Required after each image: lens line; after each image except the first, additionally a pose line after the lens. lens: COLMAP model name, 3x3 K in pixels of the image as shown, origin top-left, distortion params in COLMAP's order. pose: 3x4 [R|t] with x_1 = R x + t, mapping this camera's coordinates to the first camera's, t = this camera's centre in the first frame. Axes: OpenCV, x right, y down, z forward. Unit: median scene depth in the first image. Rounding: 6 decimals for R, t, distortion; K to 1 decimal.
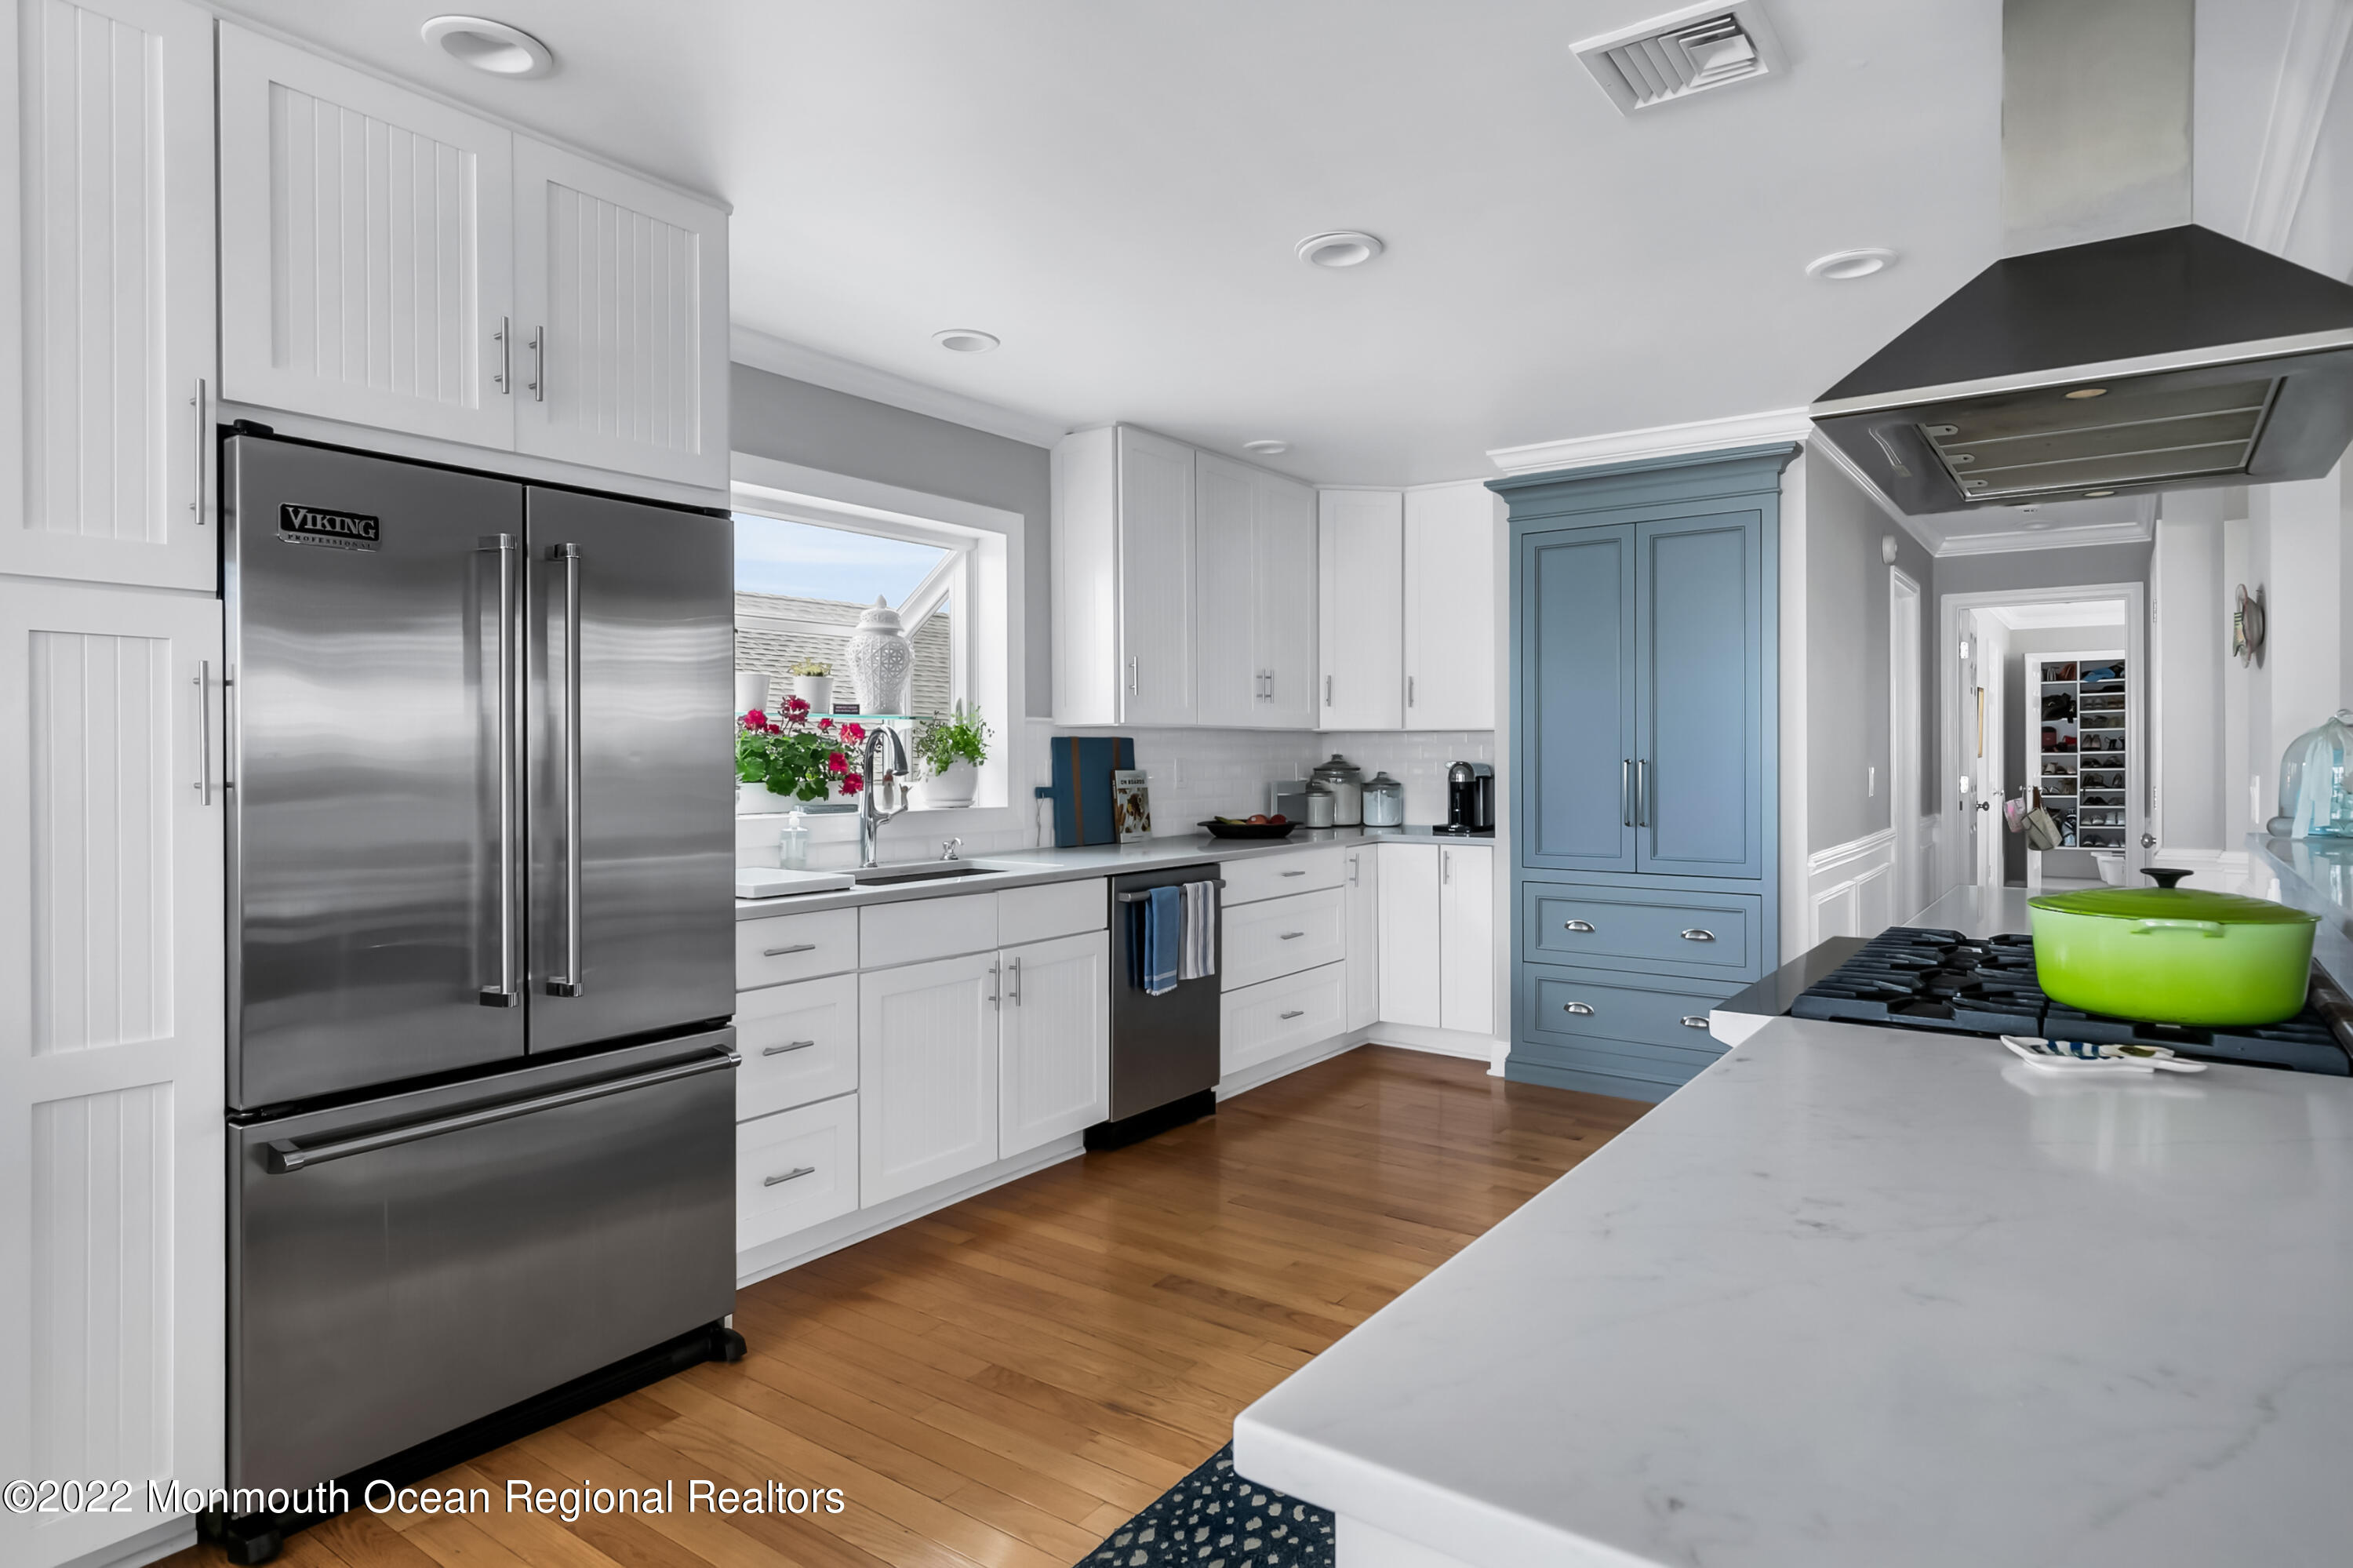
lens RADIAL K [[1305.5, 0, 1177.9], [0, 1305.5, 760.2], [0, 0, 1]] dist [0.000203, 0.000146]
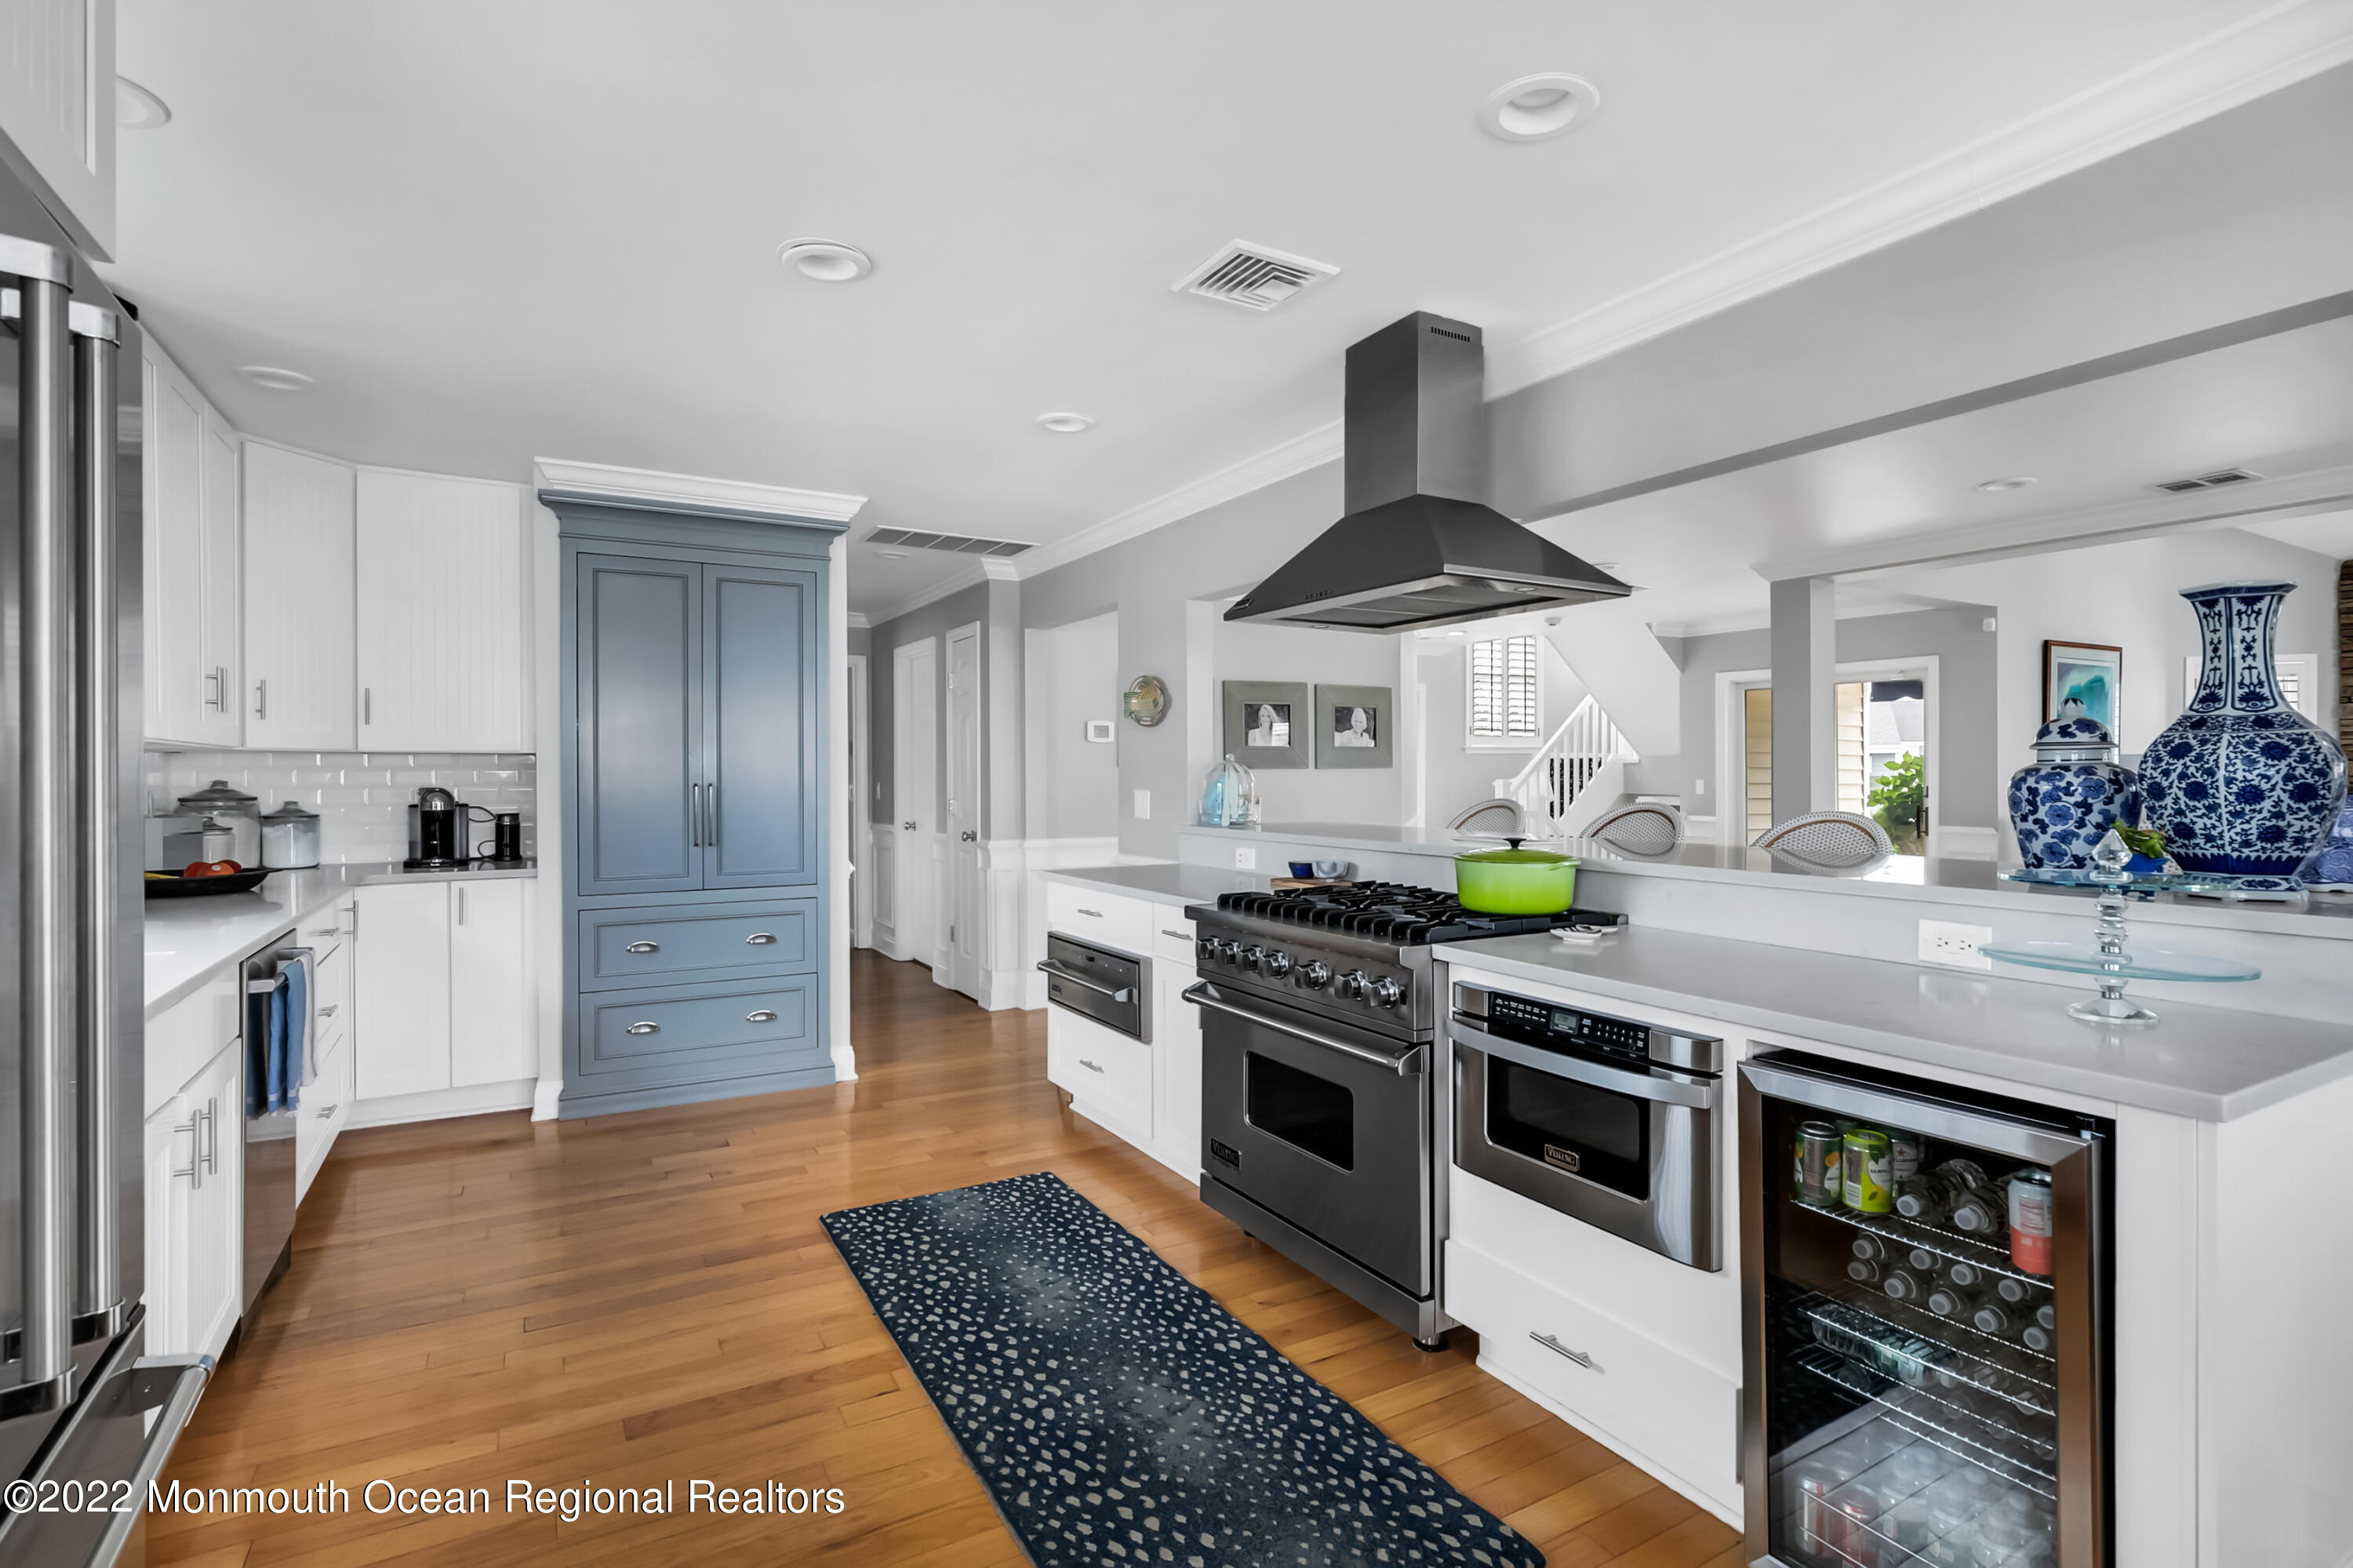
lens RADIAL K [[1128.0, 0, 1176.5], [0, 1128.0, 784.0], [0, 0, 1]] dist [-0.001039, -0.000088]
pose [[0.408103, -0.008188, 0.912899, -0.318749], [0.005804, 0.999963, 0.006375, -0.003937], [-0.912918, 0.002697, 0.408135, 0.250150]]
